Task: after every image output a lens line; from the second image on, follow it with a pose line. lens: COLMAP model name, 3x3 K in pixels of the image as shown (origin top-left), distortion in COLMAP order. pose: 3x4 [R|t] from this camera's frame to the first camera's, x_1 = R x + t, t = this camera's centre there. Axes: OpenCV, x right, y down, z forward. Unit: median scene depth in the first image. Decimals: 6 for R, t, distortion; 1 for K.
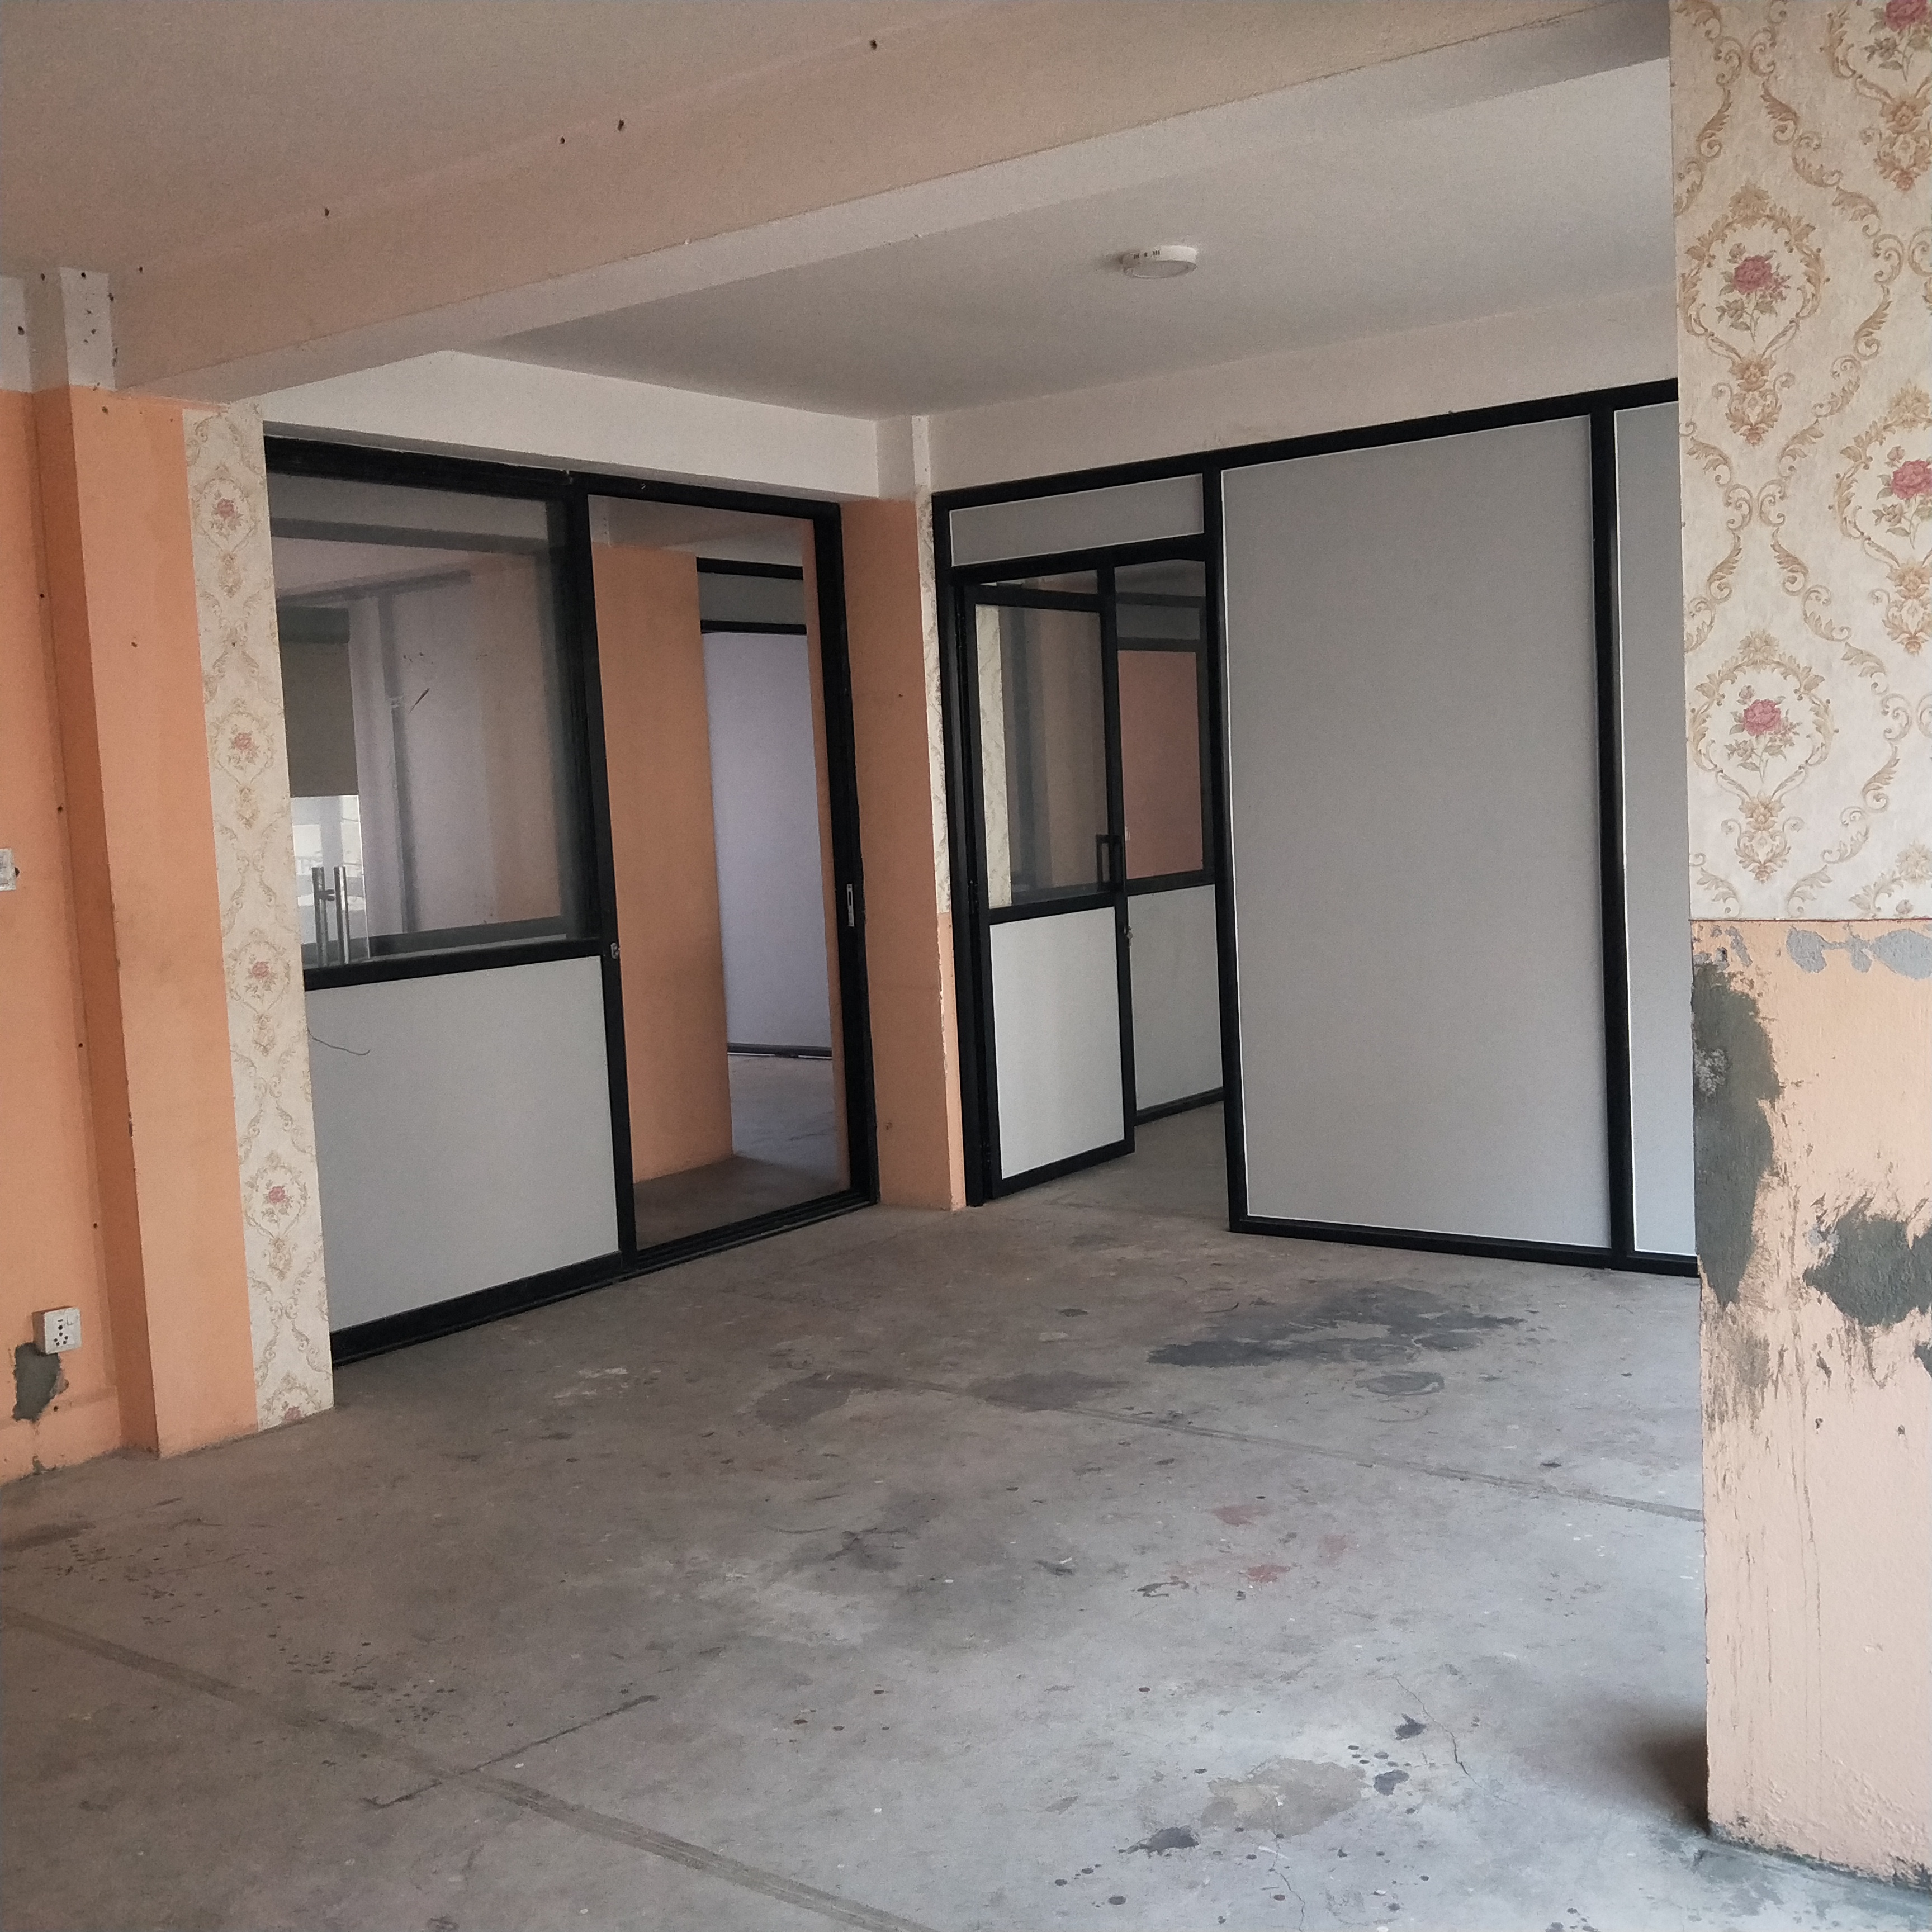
lens RADIAL K [[2174.2, 0, 991.7], [0, 2174.2, 963.1], [0, 0, 1]] dist [0.205172, -0.585637]
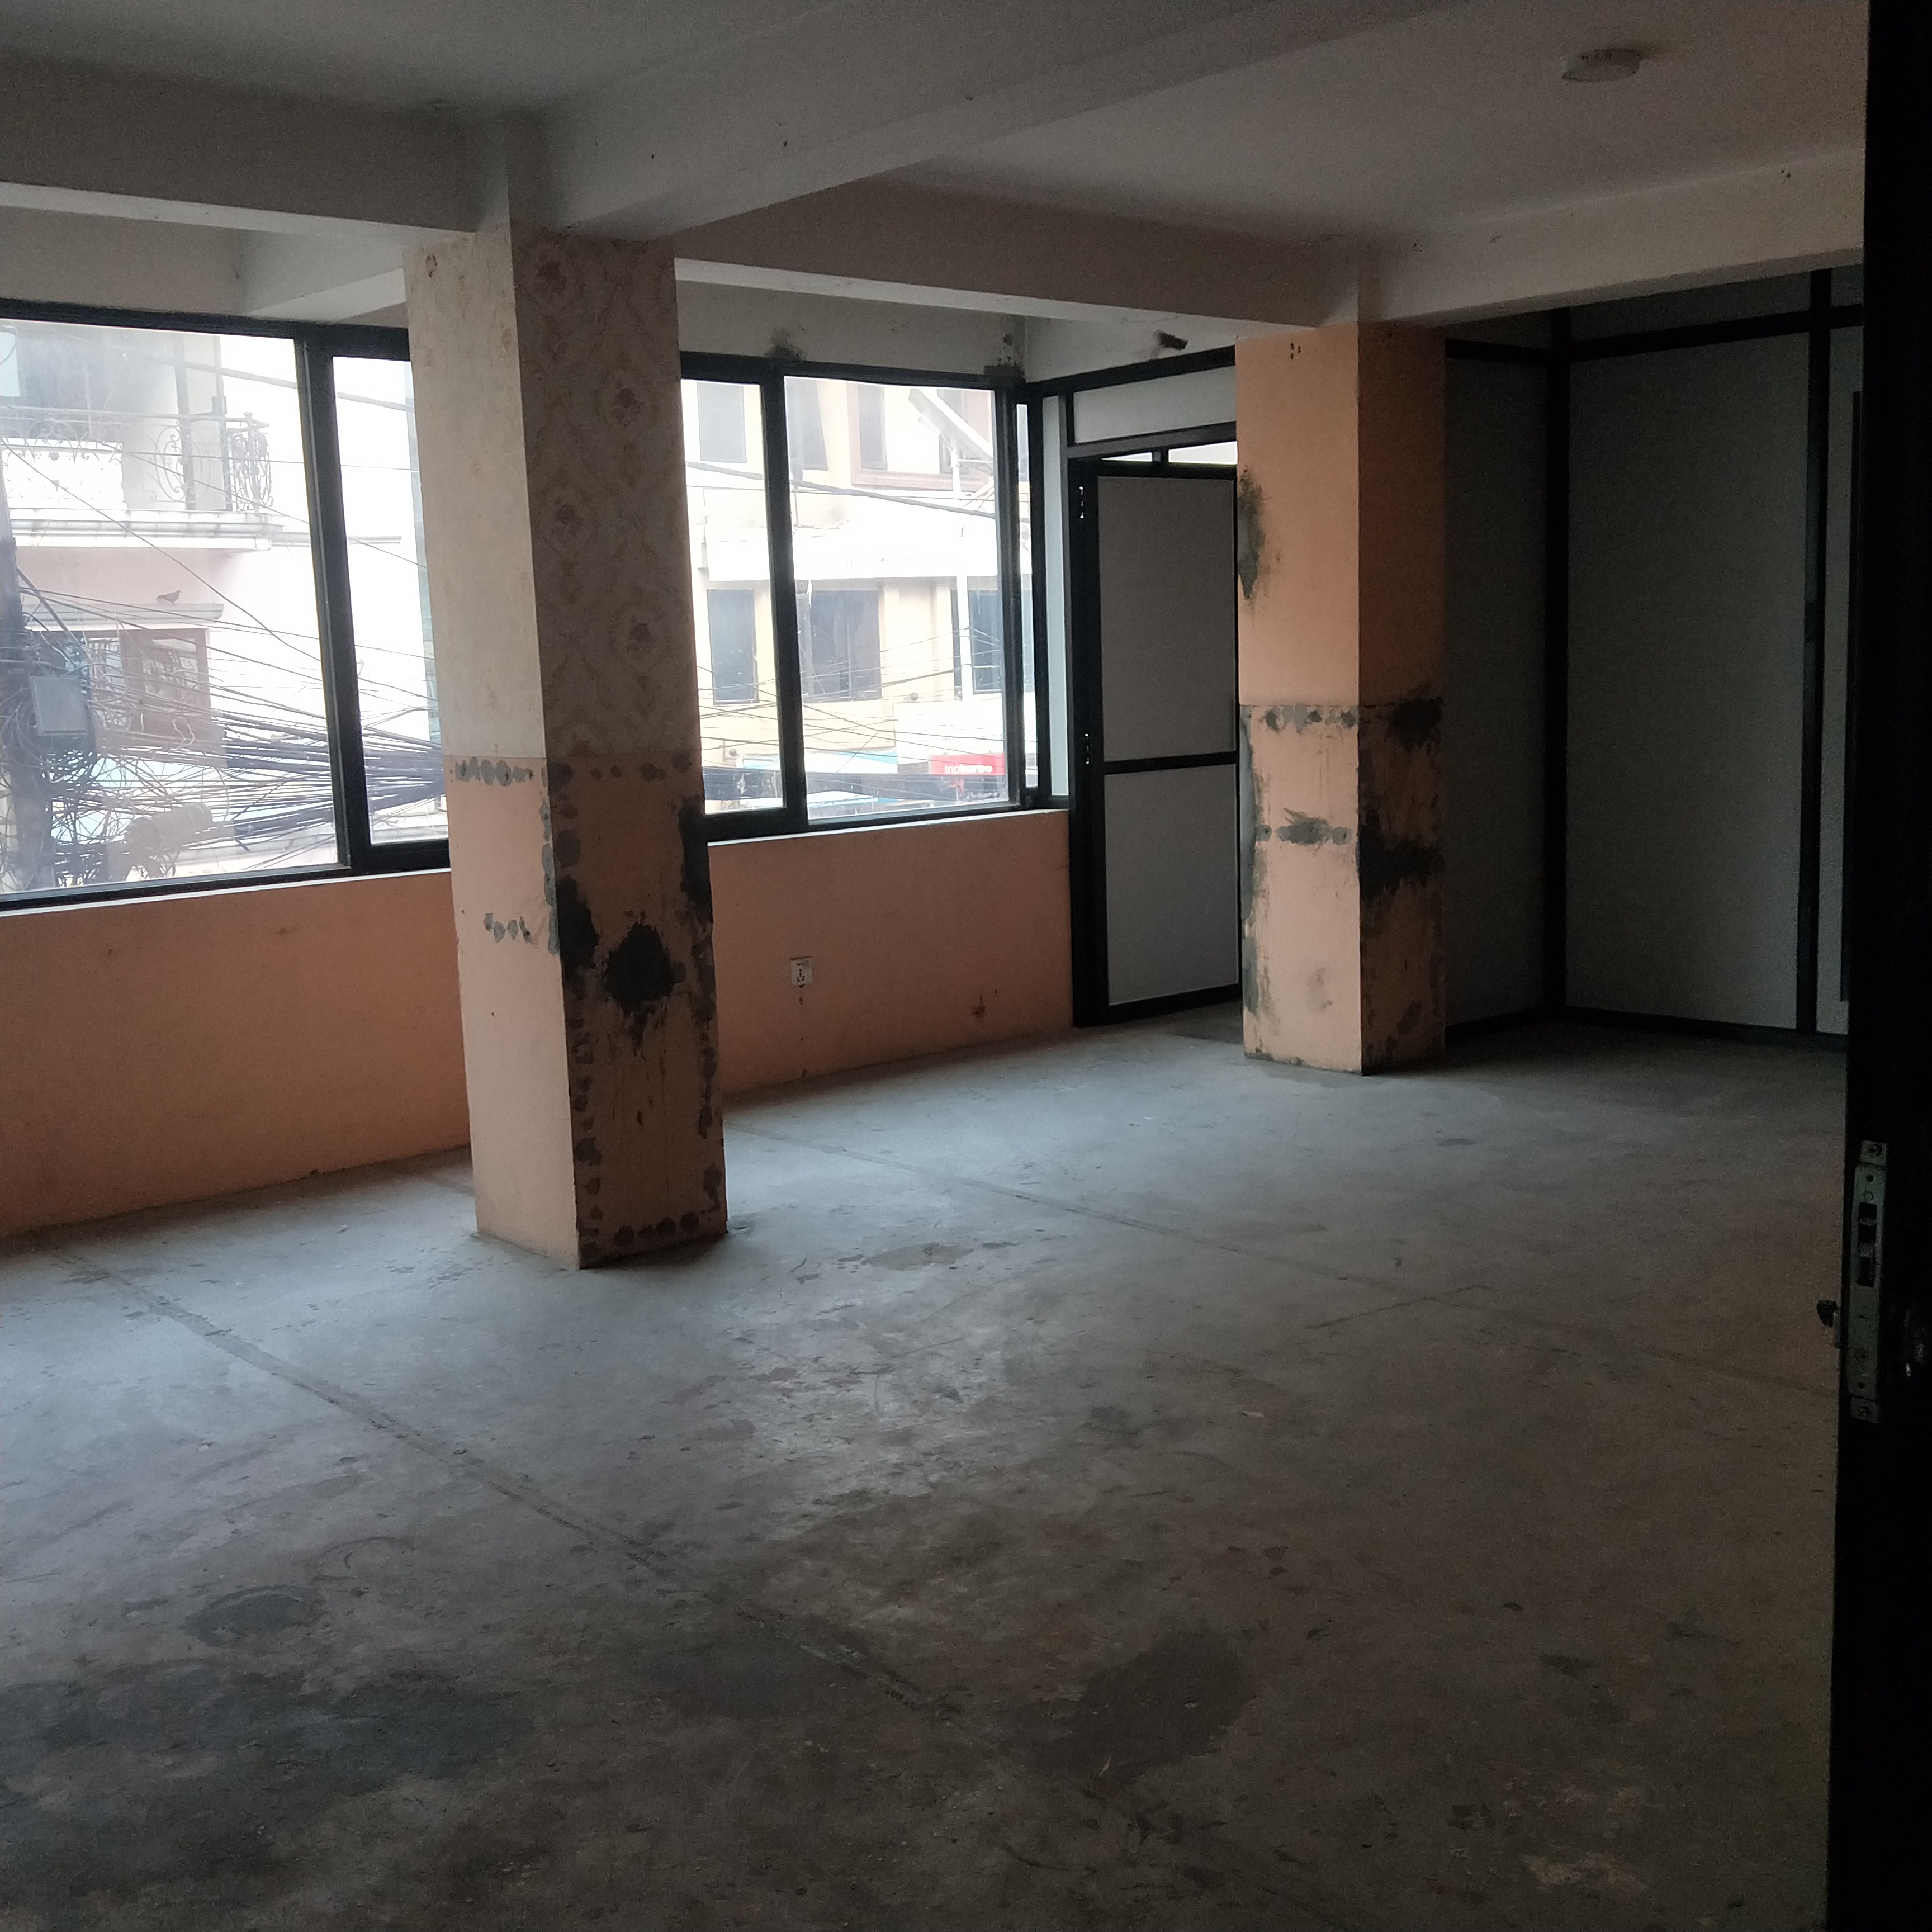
lens RADIAL K [[2180.1, 0, 969.5], [0, 2180.1, 958.5], [0, 0, 1]] dist [0.256554, -0.703354]
pose [[-0.972970, 0.055223, 0.224233, -0.268529], [0.102562, 0.973305, 0.205326, -0.171619], [-0.206908, 0.222774, -0.952660, 2.290830]]
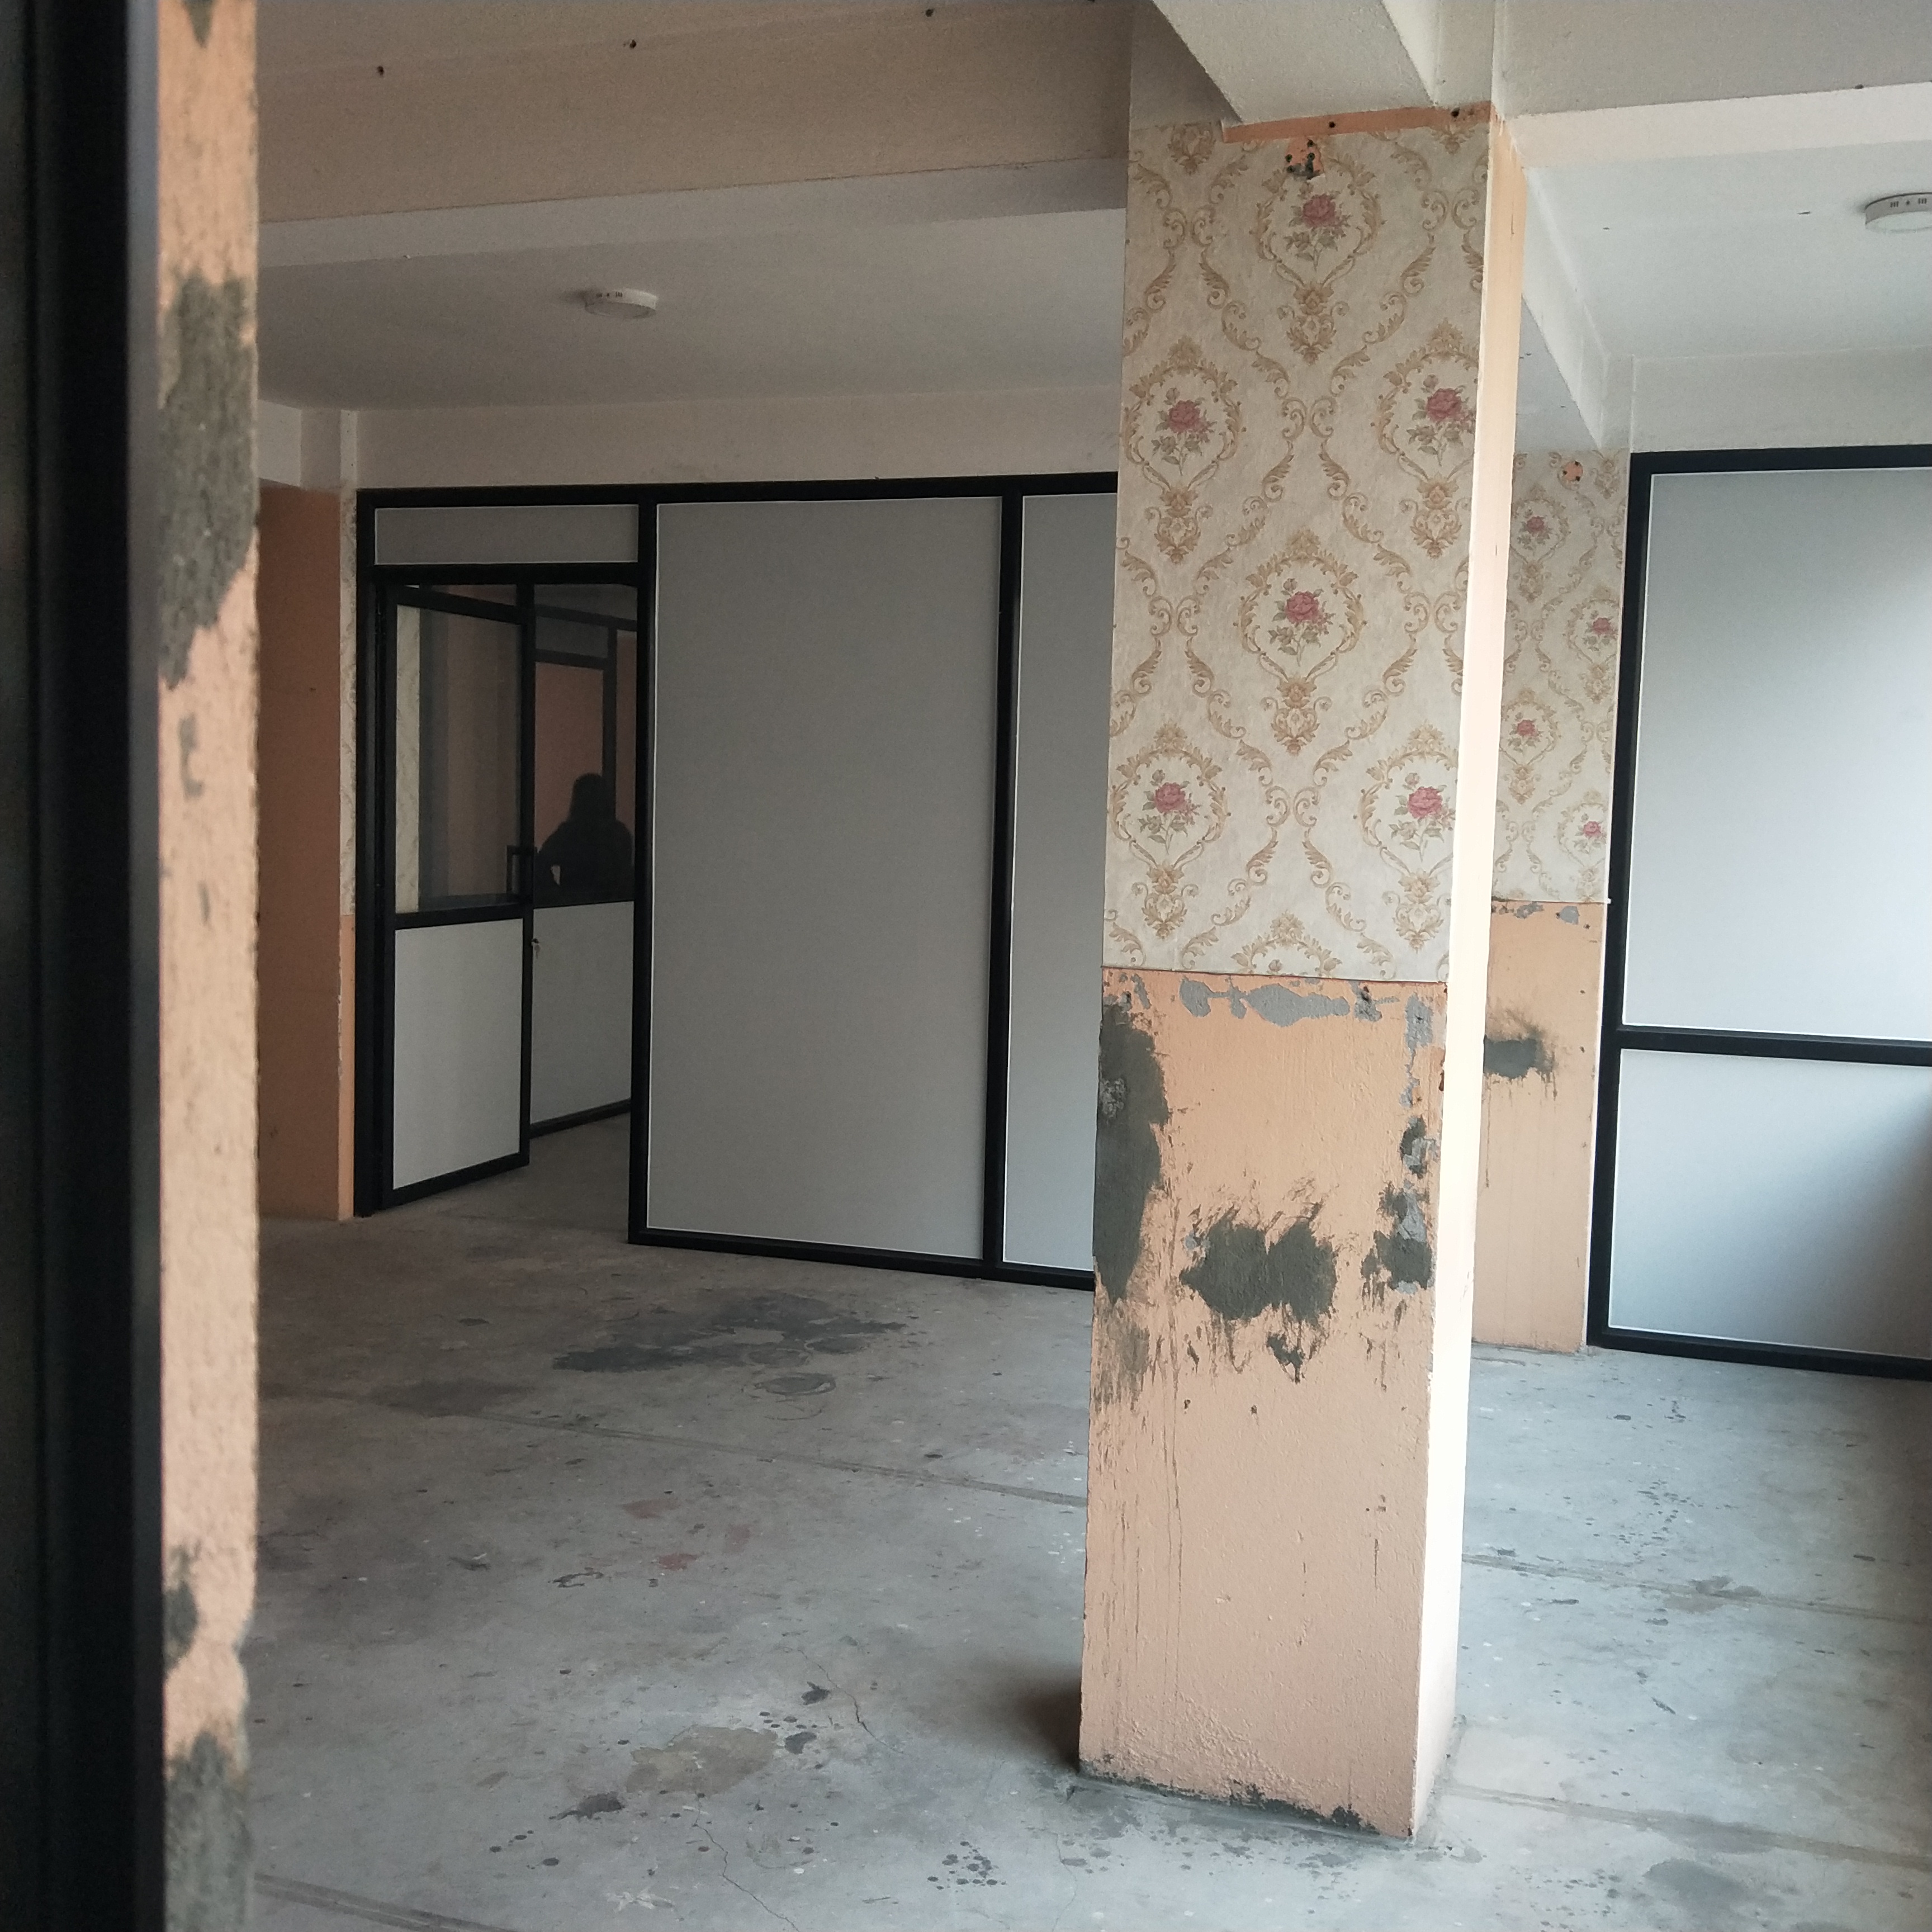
lens RADIAL K [[2180.1, 0, 969.5], [0, 2180.1, 958.5], [0, 0, 1]] dist [0.256554, -0.703354]
pose [[0.959538, 0.053593, 0.276433, -0.057350], [-0.050547, 0.998557, -0.018137, 0.000415], [-0.277006, 0.003430, 0.960862, -0.070074]]
